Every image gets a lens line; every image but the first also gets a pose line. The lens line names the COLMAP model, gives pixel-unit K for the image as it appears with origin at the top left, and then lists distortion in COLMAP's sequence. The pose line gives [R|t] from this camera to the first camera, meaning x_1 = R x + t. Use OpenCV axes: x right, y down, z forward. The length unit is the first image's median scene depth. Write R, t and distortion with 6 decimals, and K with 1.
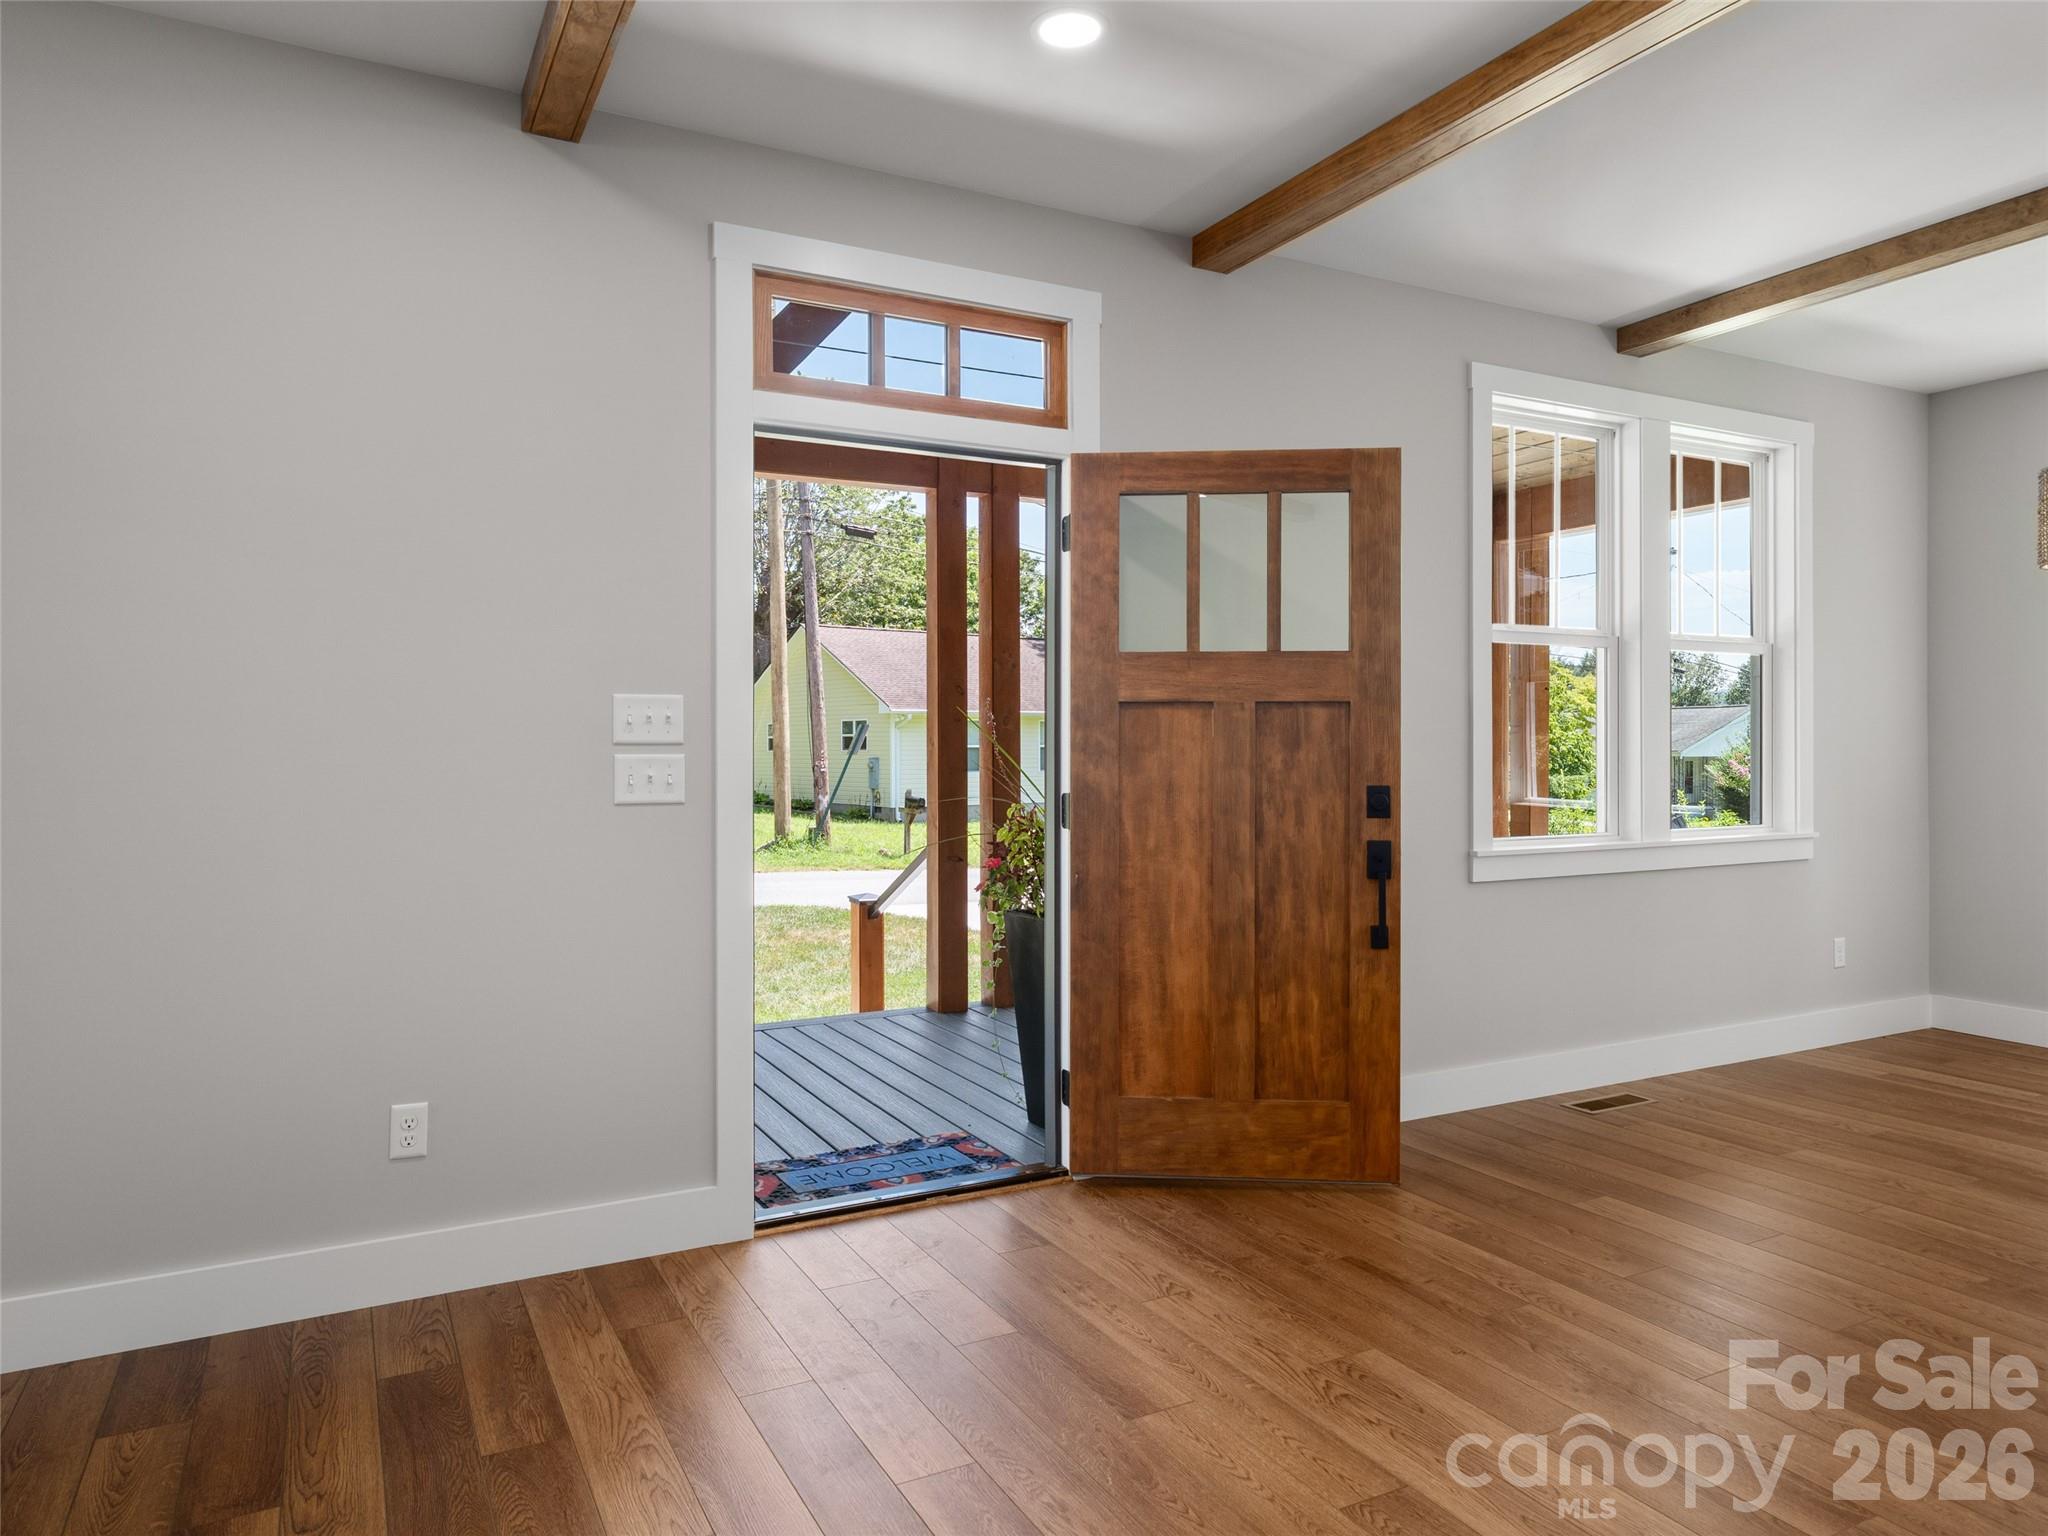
lens RADIAL K [[1331.1, 0, 1044.3], [0, 1331.1, 741.3], [0, 0, 1]] dist [-0.010203, 0.003627]
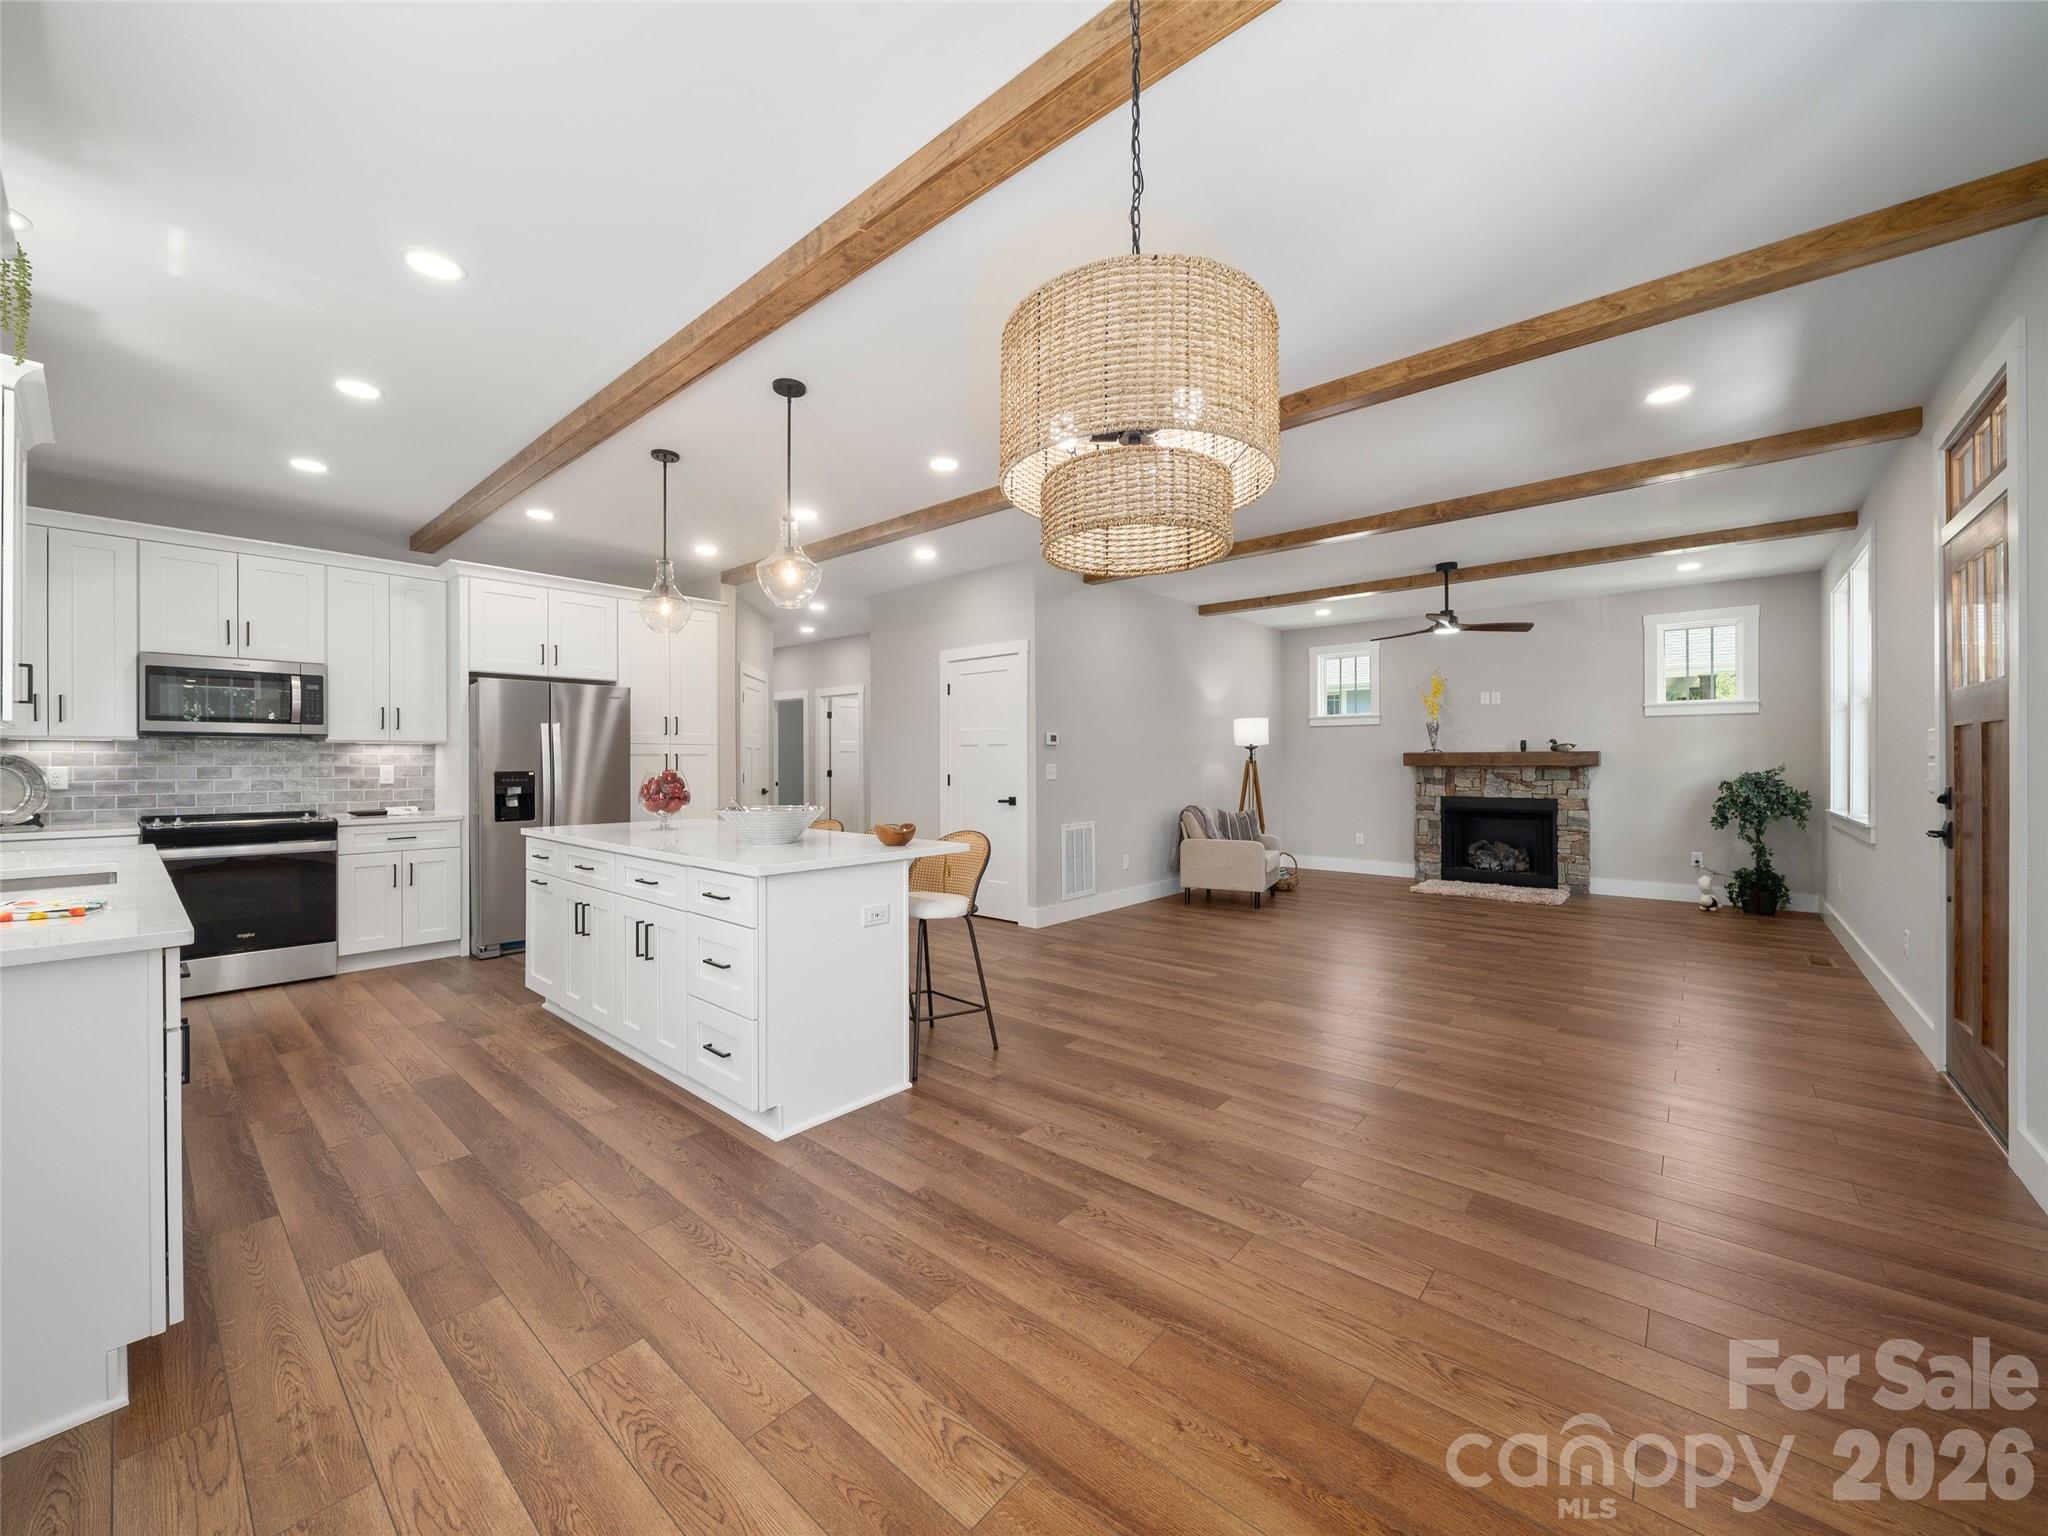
lens RADIAL K [[796.6, 0, 1027.1], [0, 796.6, 760.6], [0, 0, 1]] dist [-0.007538, -0.000526]
pose [[-0.932567, 0.004531, -0.360970, 1.140391], [0.007160, 0.999957, -0.005946, 0.004510], [0.360927, -0.008129, -0.932559, 1.511556]]
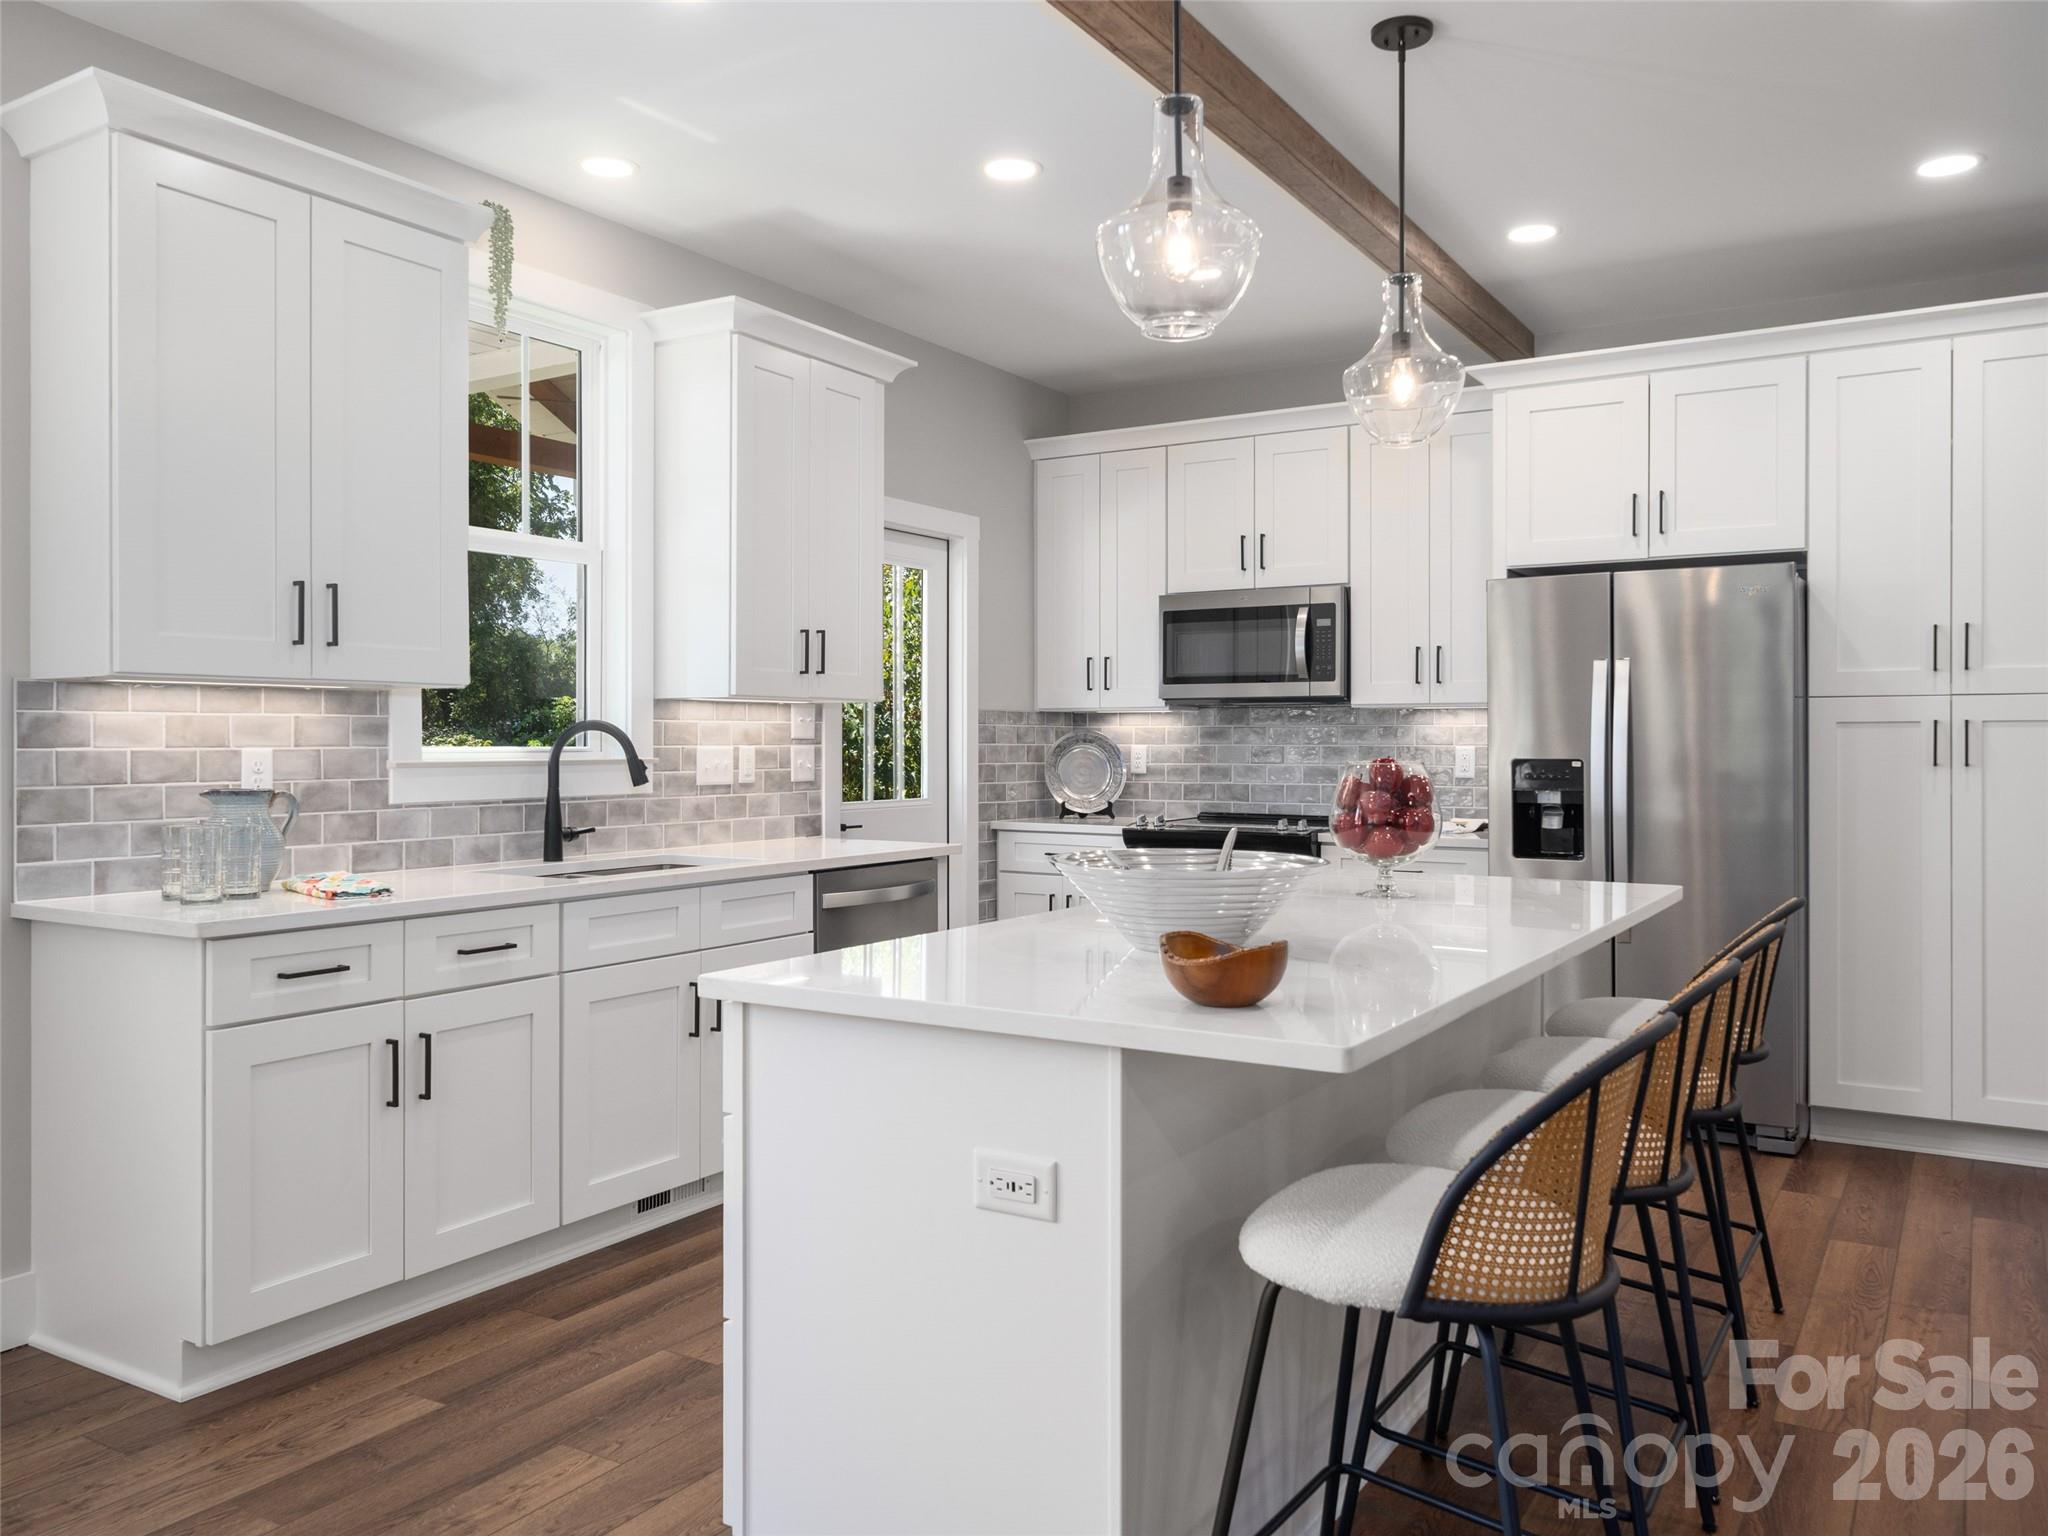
lens RADIAL K [[1557.2, 0, 1010.9], [0, 1557.2, 743.9], [0, 0, 1]] dist [0.003828, -0.001338]
pose [[-0.501494, 0.001496, 0.865160, 0.461322], [-0.003895, 0.999984, -0.003987, 0.002613], [-0.865153, -0.005369, -0.501480, 0.925556]]
